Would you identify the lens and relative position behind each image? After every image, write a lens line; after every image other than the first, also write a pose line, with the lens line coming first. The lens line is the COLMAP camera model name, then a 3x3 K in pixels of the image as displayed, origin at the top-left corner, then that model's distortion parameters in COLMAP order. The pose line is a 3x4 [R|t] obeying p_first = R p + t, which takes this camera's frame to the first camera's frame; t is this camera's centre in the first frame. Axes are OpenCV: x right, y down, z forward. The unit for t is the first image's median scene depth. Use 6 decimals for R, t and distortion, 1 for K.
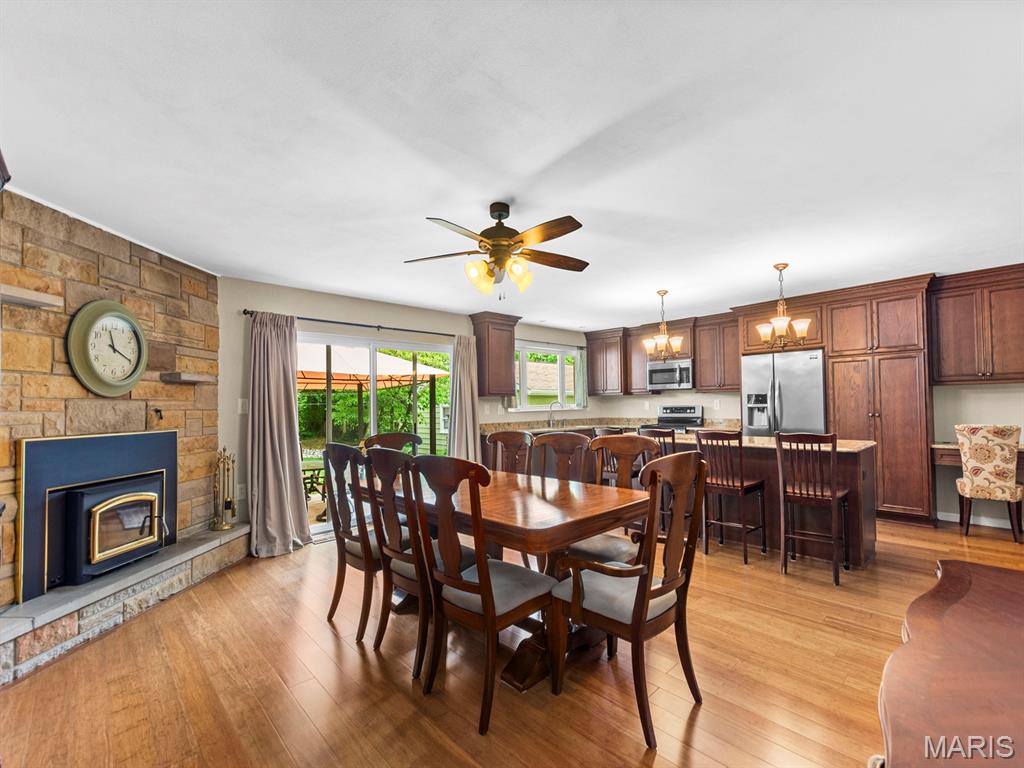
lens RADIAL K [[449.8, 0, 513.2], [0, 449.8, 389.7], [0, 0, 1]] dist [0.000491, -0.000294]
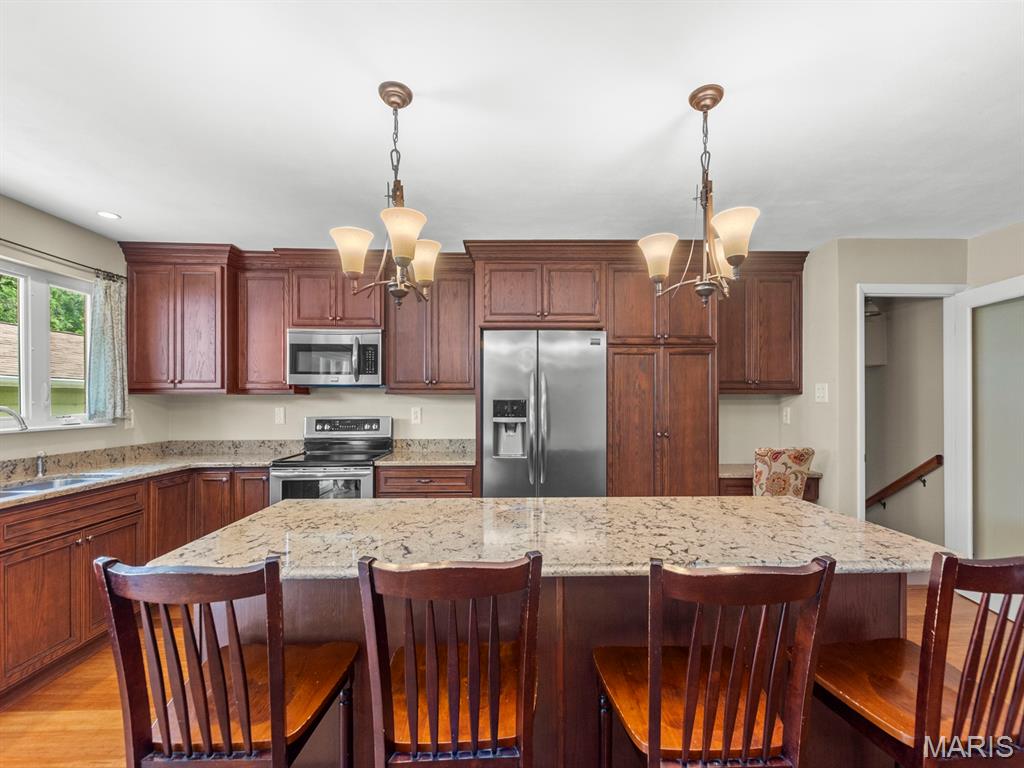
lens RADIAL K [[449.8, 0, 519.8], [0, 449.8, 400.5], [0, 0, 1]] dist [0.000491, -0.000294]
pose [[0.659521, 0.012915, 0.751575, 0.109156], [-0.035323, 0.999280, 0.013825, 0.001832], [-0.750855, -0.035665, 0.659503, 0.530877]]
